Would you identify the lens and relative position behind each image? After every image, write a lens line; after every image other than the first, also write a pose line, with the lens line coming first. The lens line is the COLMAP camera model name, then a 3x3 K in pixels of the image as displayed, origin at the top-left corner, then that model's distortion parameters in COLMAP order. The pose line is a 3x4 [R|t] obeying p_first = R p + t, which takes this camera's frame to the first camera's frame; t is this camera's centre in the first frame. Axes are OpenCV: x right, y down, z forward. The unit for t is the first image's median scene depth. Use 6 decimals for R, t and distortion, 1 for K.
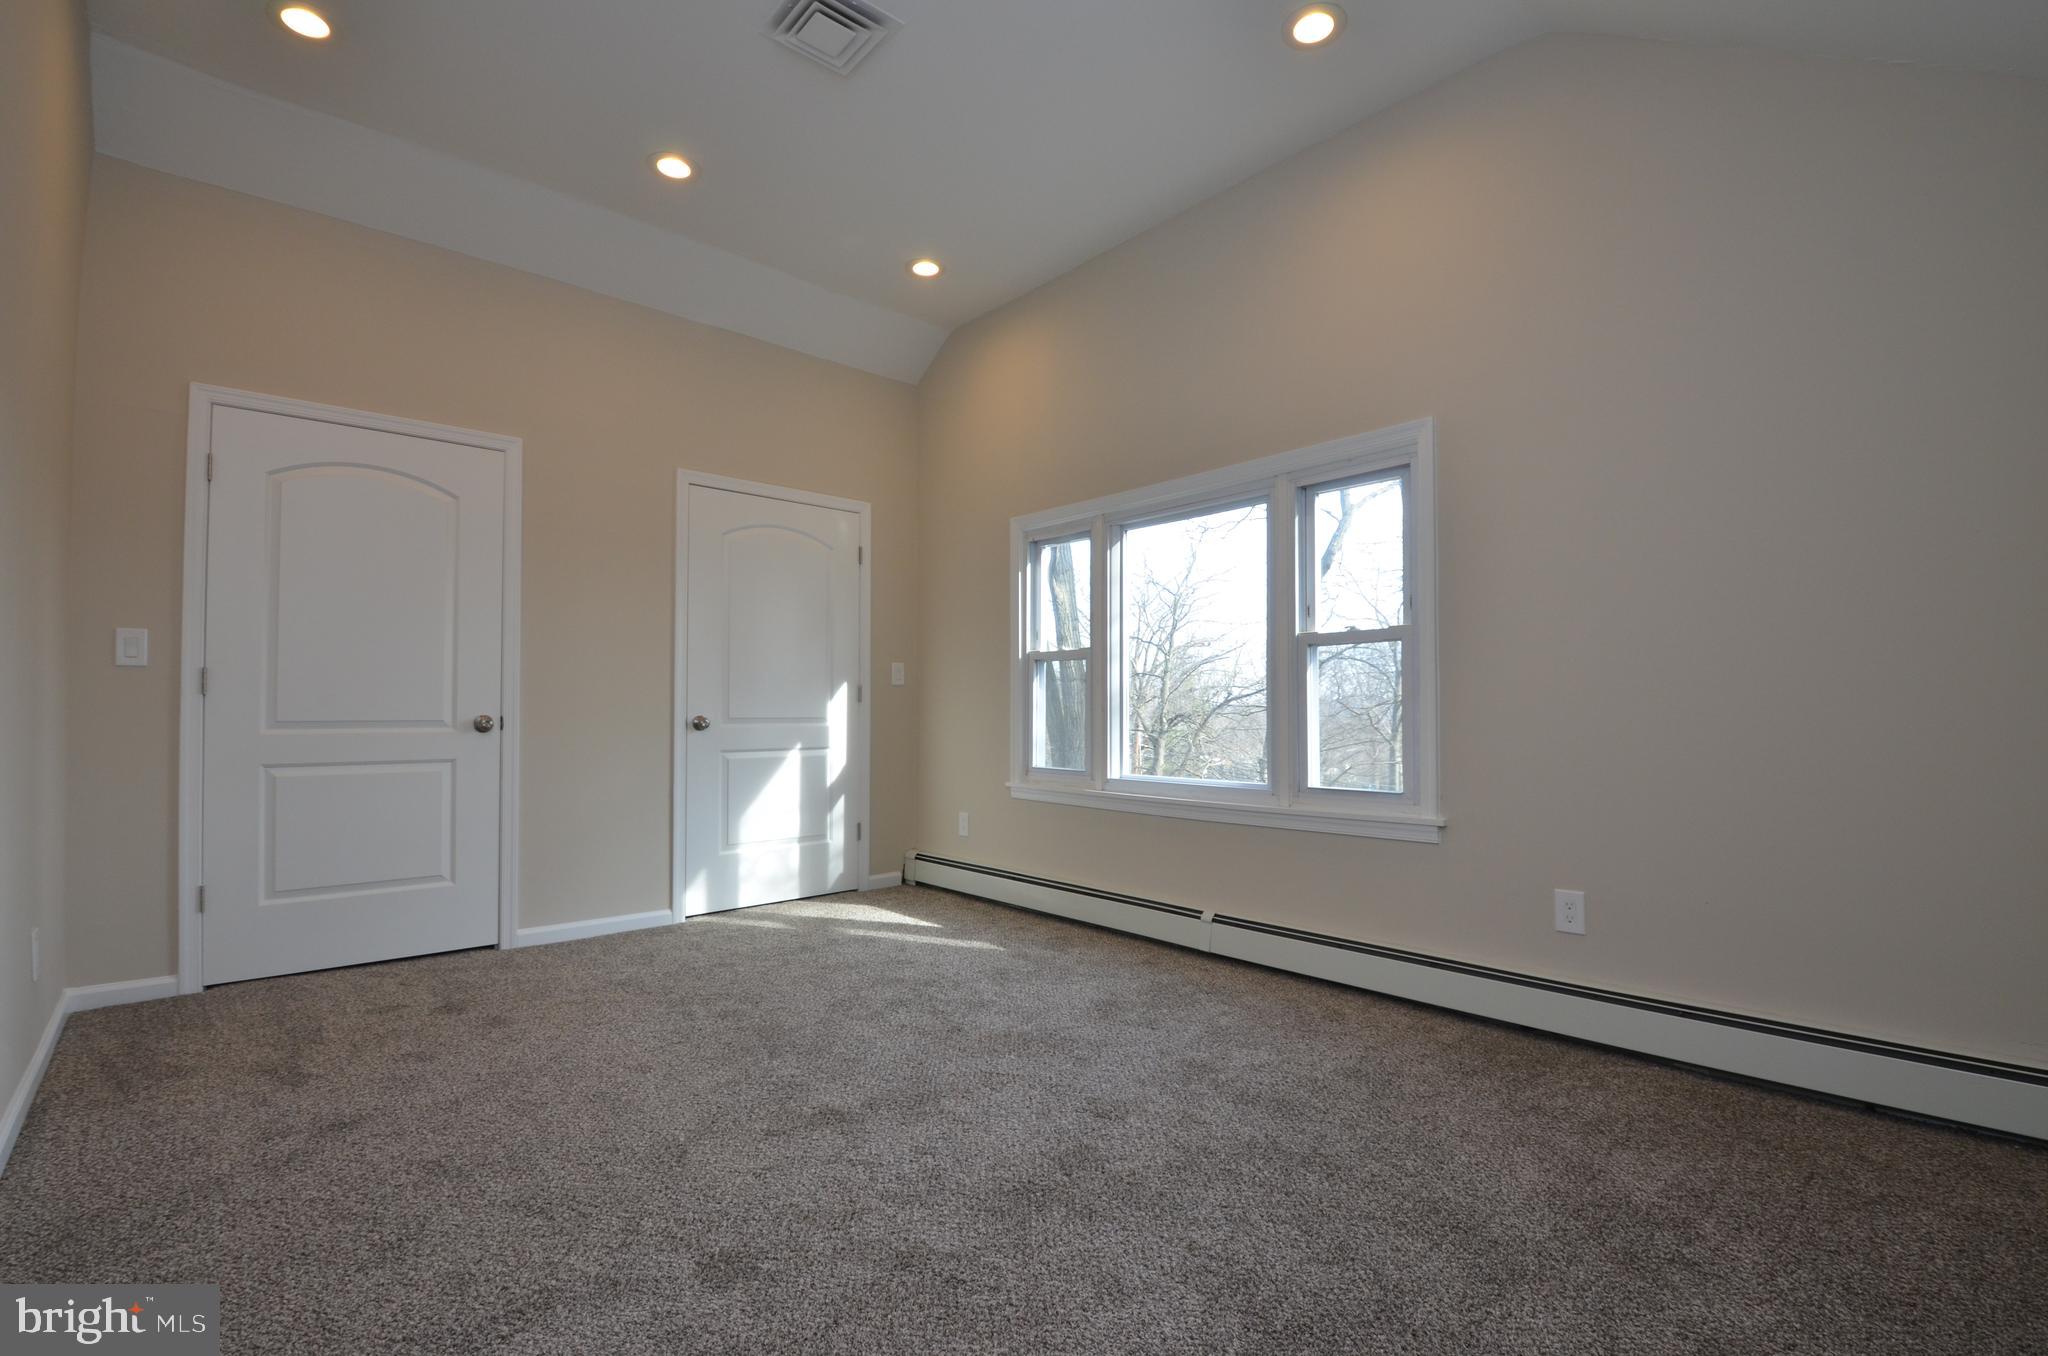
lens RADIAL K [[890.4, 0, 1031.4], [0, 890.4, 694.7], [0, 0, 1]] dist [0.019219, -0.031204]
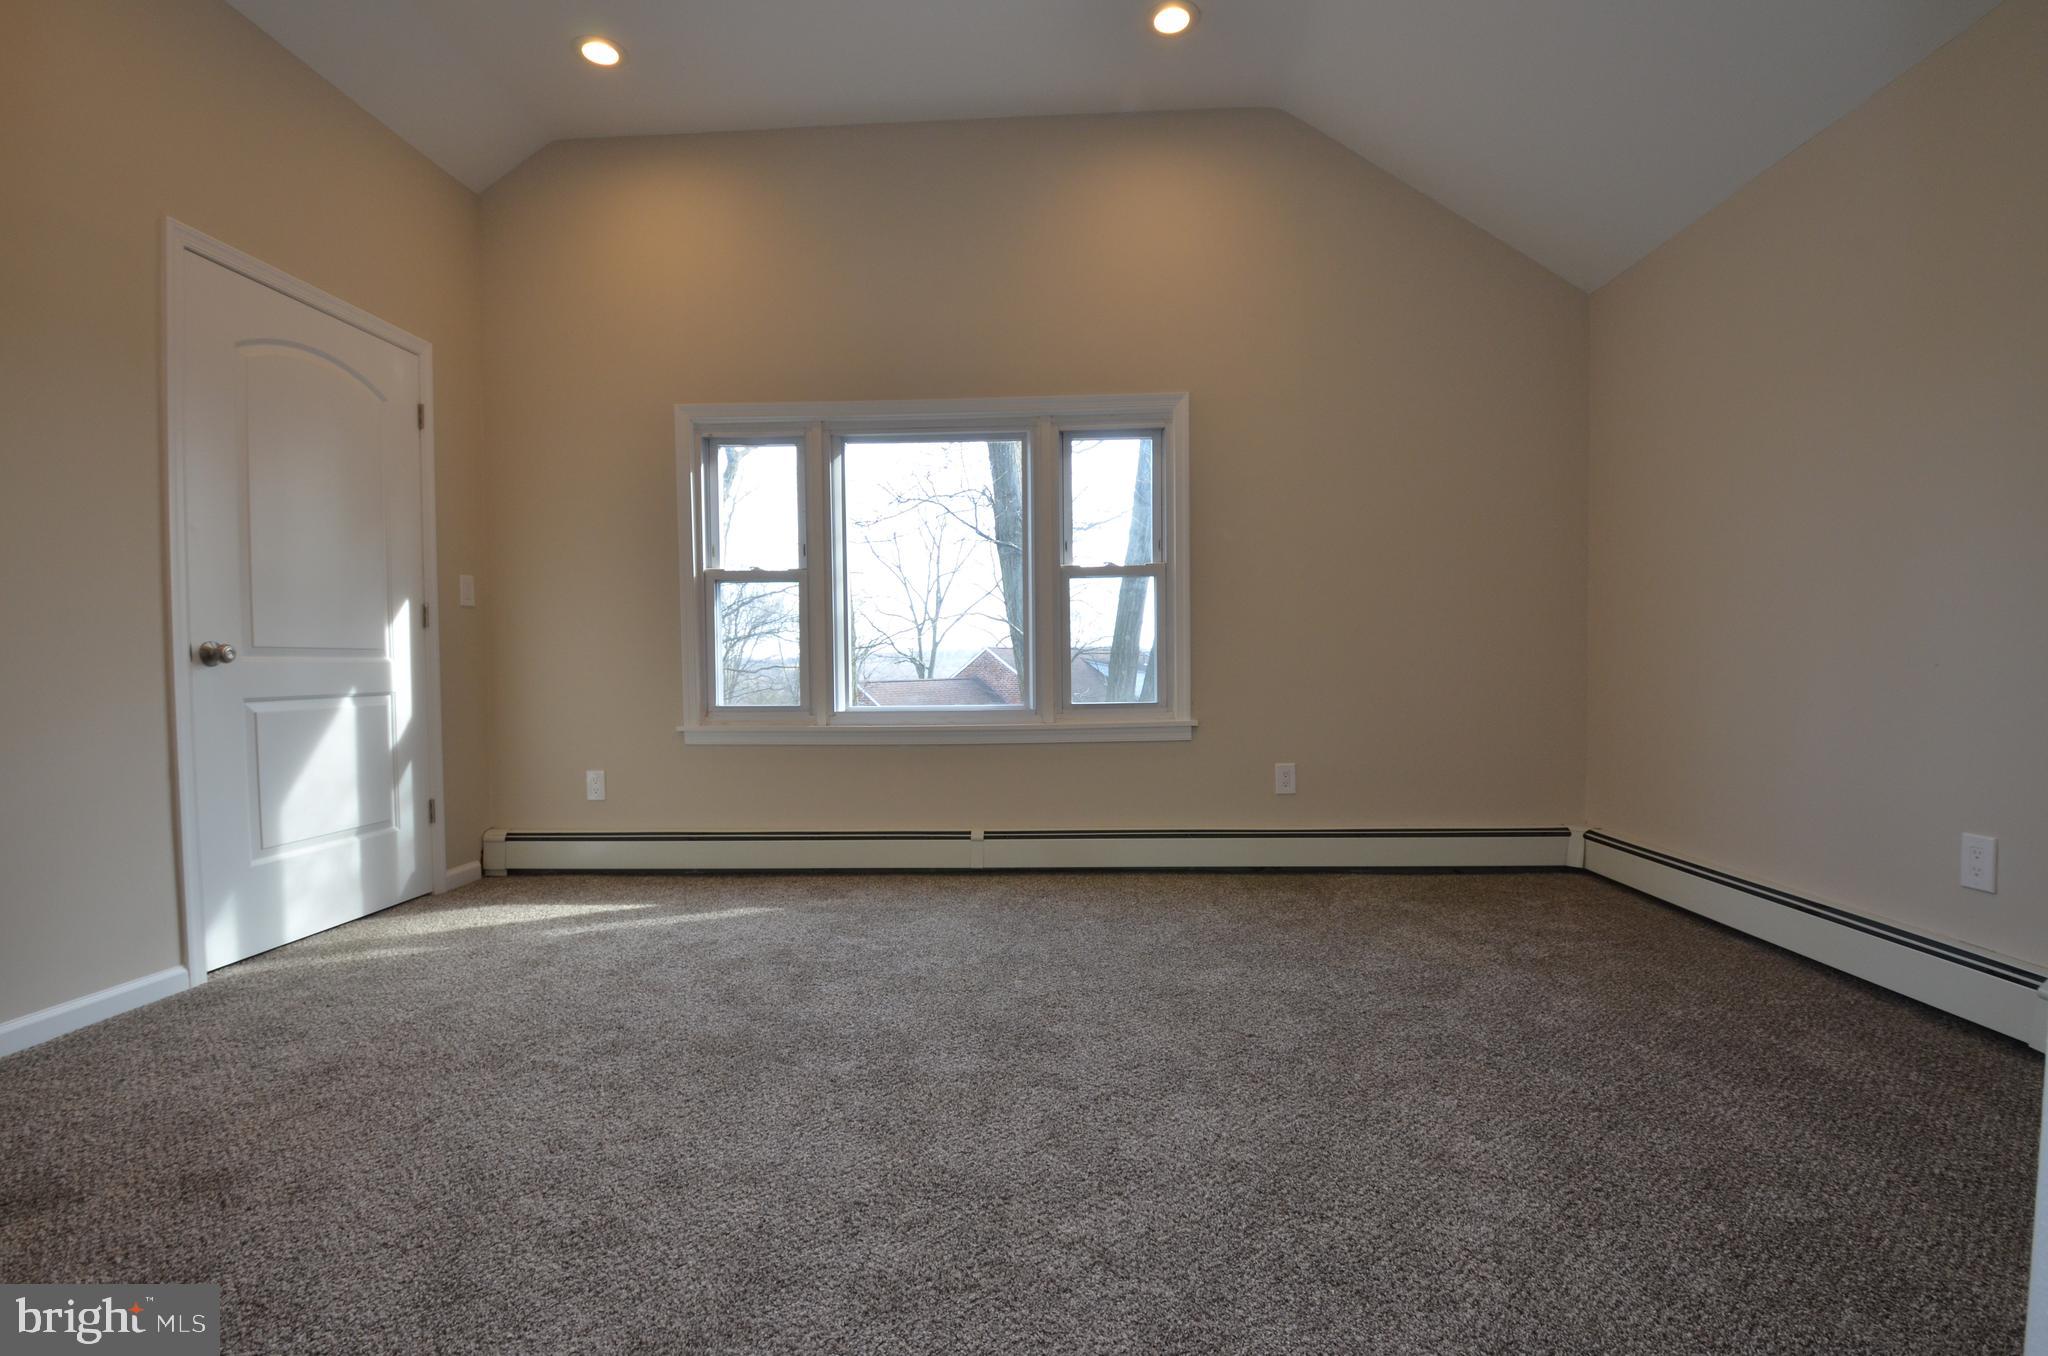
lens RADIAL K [[890.4, 0, 1031.4], [0, 890.4, 694.7], [0, 0, 1]] dist [0.019219, -0.031204]
pose [[0.712426, -0.031222, 0.701052, -0.400018], [-0.001555, 0.998937, 0.046068, 0.031830], [-0.701745, -0.033911, 0.711620, 0.189302]]
